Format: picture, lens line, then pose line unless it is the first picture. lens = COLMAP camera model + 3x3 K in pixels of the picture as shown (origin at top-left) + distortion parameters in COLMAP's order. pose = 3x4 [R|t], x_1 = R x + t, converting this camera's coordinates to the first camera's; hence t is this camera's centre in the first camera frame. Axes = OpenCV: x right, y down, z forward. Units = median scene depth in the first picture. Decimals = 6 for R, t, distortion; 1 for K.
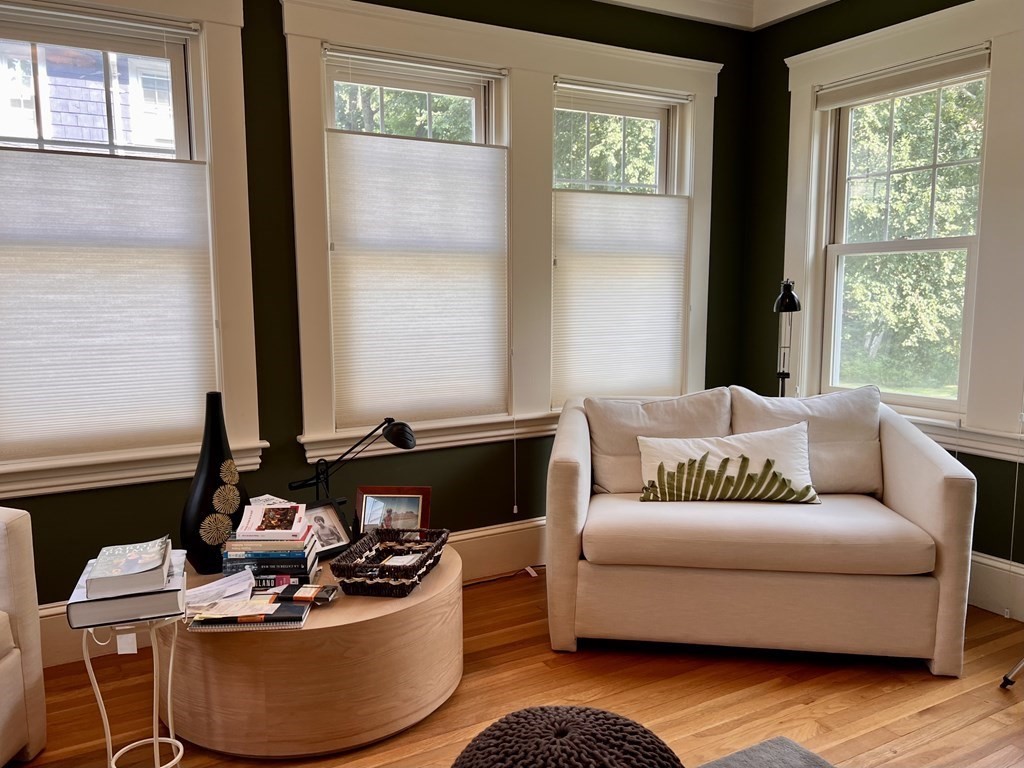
lens RADIAL K [[805.4, 0, 503.2], [0, 805.4, 386.8], [0, 0, 1]] dist [0.108837, -0.142816]
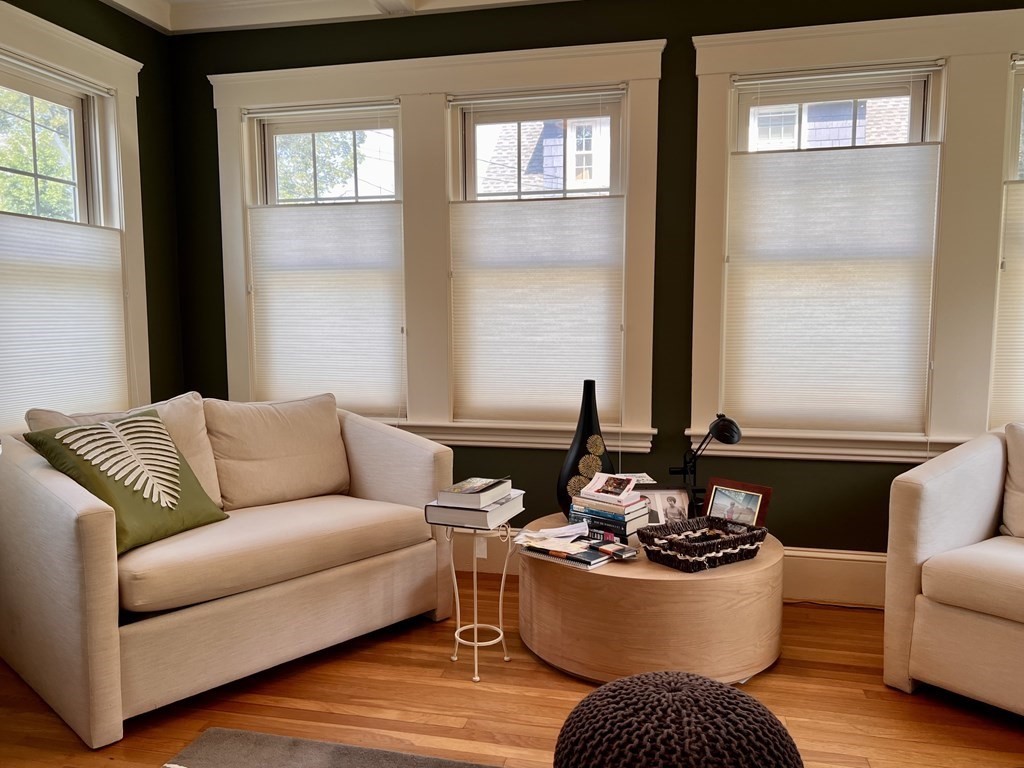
lens RADIAL K [[779.3, 0, 506.0], [0, 779.3, 387.4], [0, 0, 1]] dist [0.106914, -0.117516]
pose [[0.735641, 0.068730, -0.673875, 0.328389], [-0.084607, 0.996371, 0.009260, 0.016313], [0.672067, 0.050203, 0.738787, 0.026116]]
